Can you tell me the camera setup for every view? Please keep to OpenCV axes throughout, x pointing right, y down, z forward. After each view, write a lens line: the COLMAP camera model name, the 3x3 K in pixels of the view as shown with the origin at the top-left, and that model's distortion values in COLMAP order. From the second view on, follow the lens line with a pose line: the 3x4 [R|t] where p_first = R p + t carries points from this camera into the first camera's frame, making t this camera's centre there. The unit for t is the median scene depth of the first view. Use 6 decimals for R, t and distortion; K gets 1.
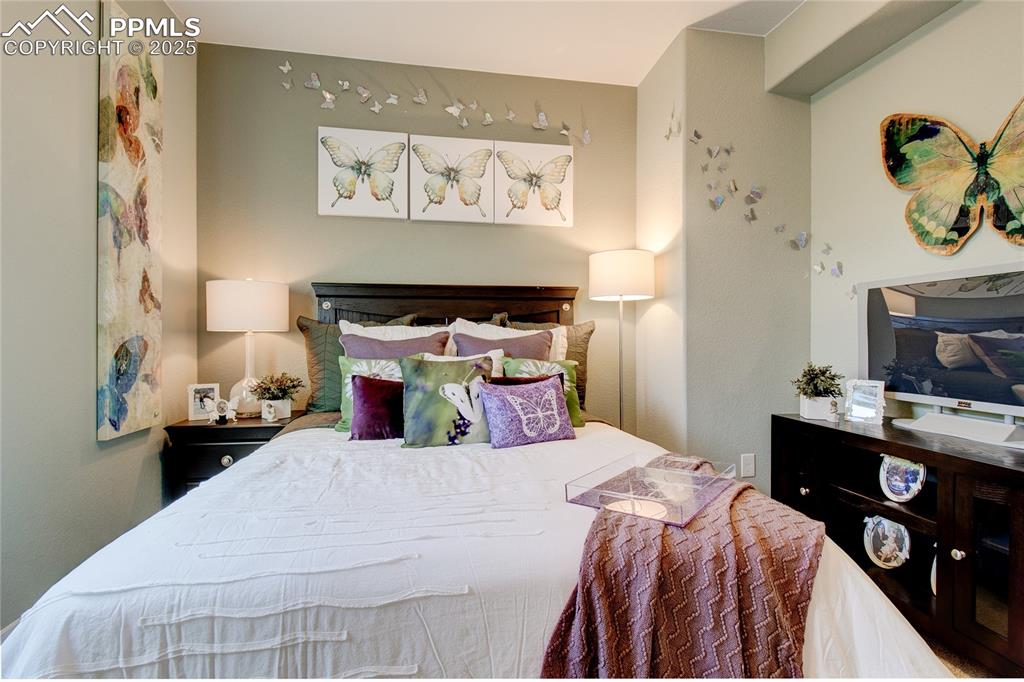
lens RADIAL K [[478.0, 0, 510.7], [0, 478.0, 343.2], [0, 0, 1]] dist [0.006201, -0.002132]
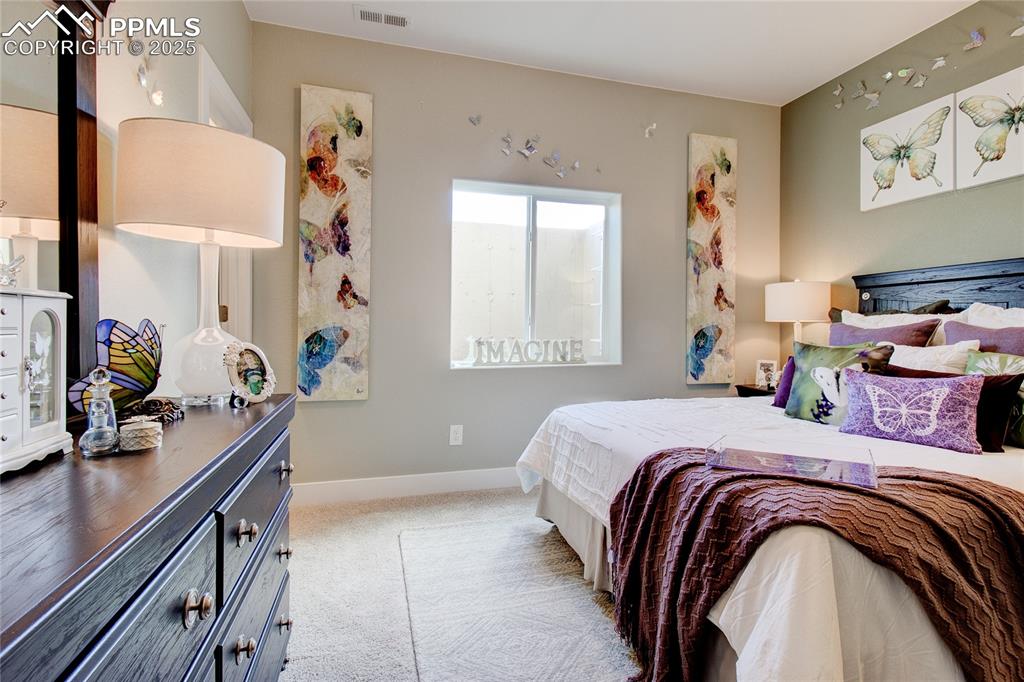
lens RADIAL K [[478.0, 0, 508.4], [0, 478.0, 332.0], [0, 0, 1]] dist [0.006201, -0.002132]
pose [[0.096547, 0.010648, -0.995272, 0.796825], [-0.013897, 0.999860, 0.009349, 0.002287], [0.995231, 0.012929, 0.096681, 0.152141]]
